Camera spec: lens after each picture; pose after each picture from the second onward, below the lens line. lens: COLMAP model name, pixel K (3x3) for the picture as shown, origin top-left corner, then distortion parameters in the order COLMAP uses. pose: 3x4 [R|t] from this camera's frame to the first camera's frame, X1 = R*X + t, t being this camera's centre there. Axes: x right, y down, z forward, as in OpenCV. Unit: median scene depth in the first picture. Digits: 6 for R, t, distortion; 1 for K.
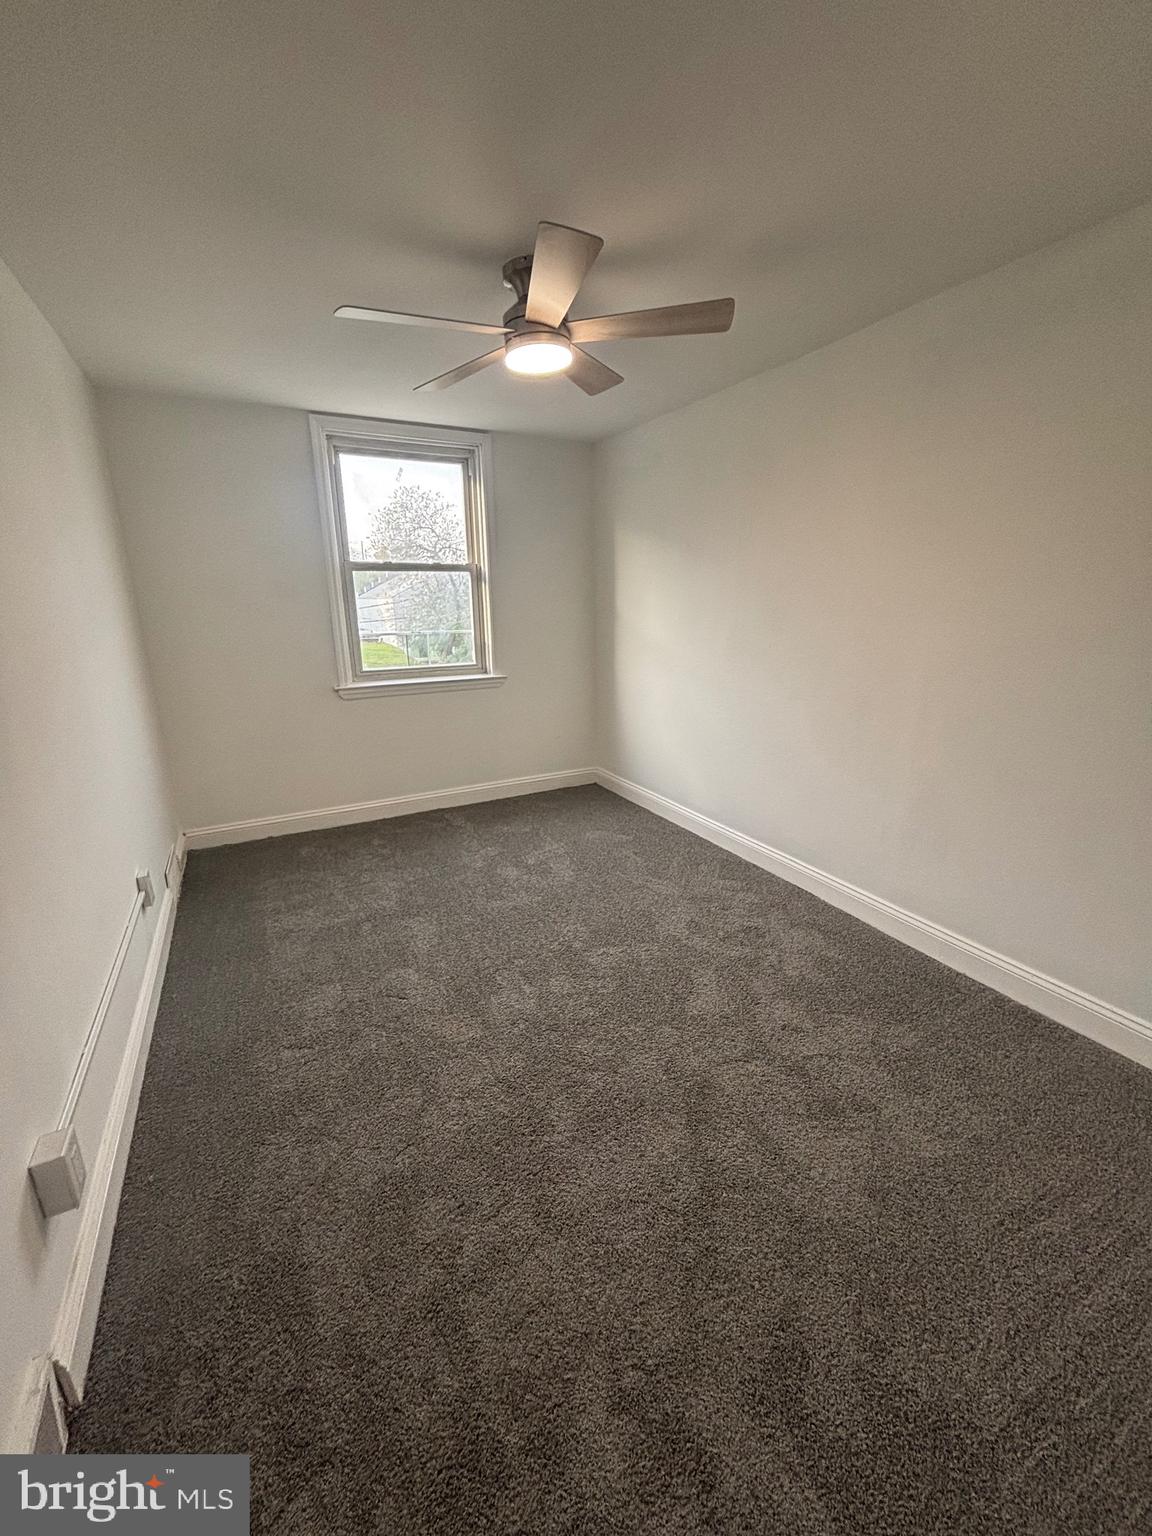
lens RADIAL K [[622.1, 0, 582.6], [0, 622.1, 769.4], [0, 0, 1]] dist [-0.001675, -0.000535]
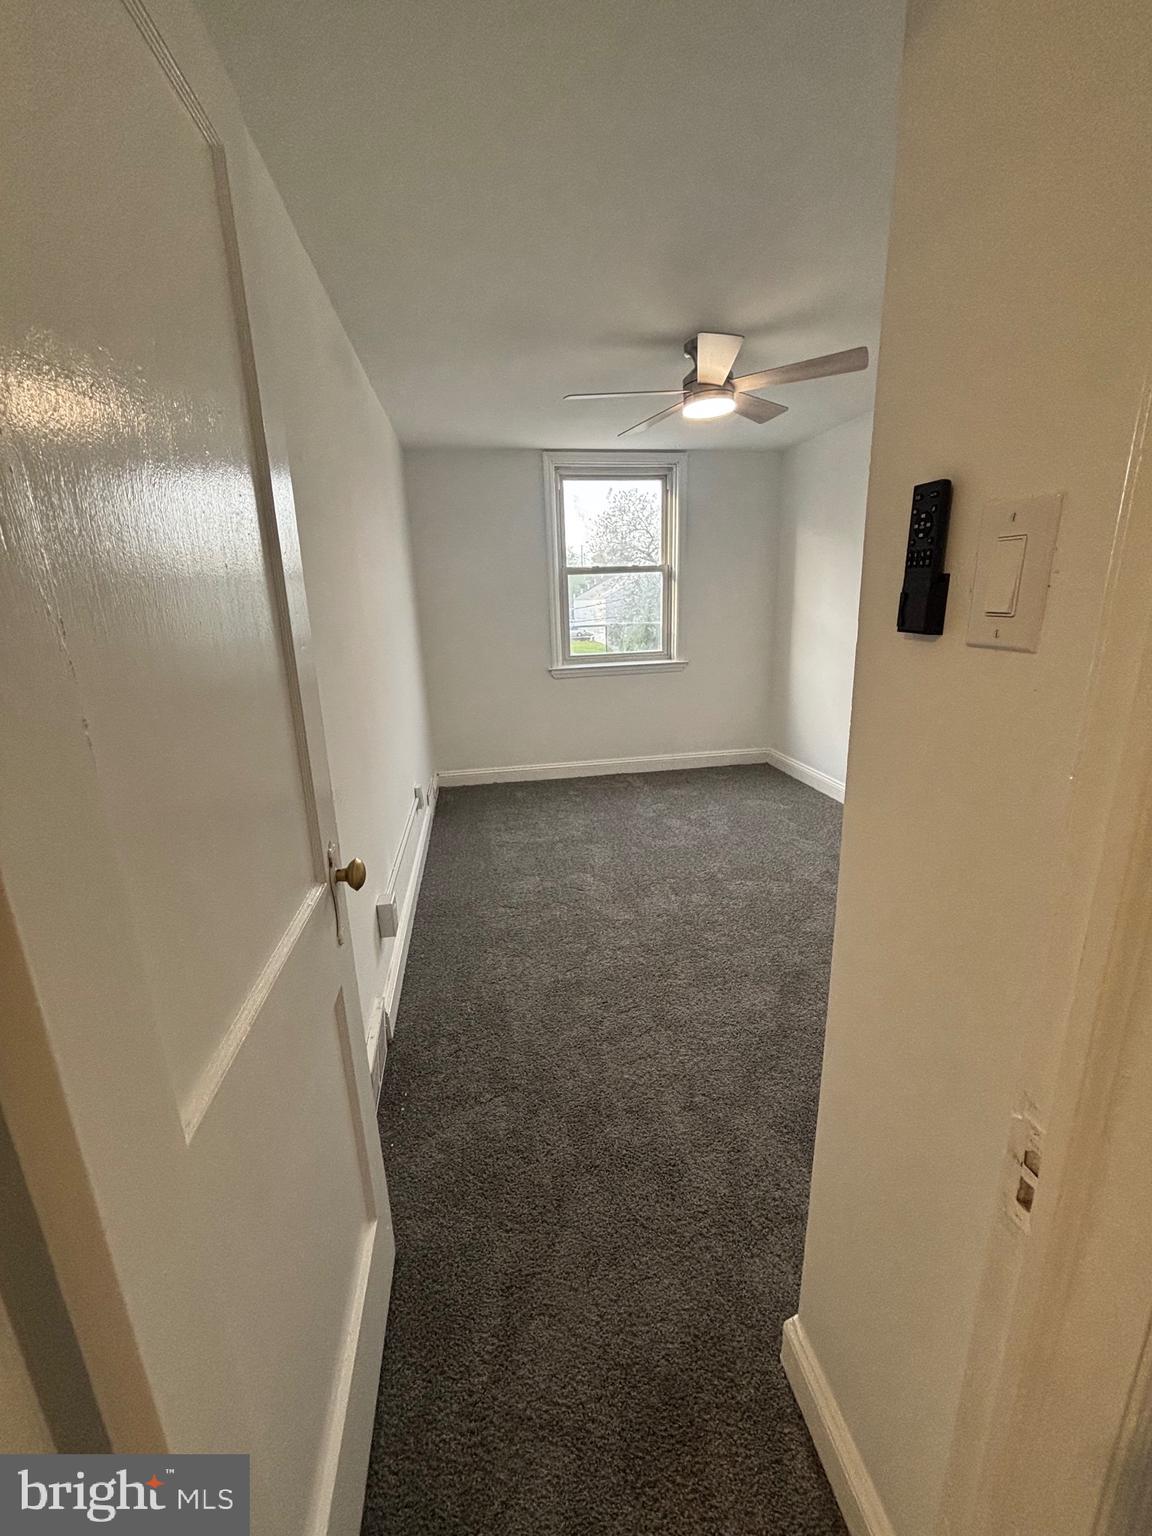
lens RADIAL K [[622.1, 0, 582.6], [0, 622.1, 769.4], [0, 0, 1]] dist [-0.001675, -0.000535]
pose [[0.948143, 0.063827, -0.311368, 0.076467], [-0.063303, 0.997925, 0.011800, 0.057478], [0.311475, 0.008522, 0.950216, -0.183409]]
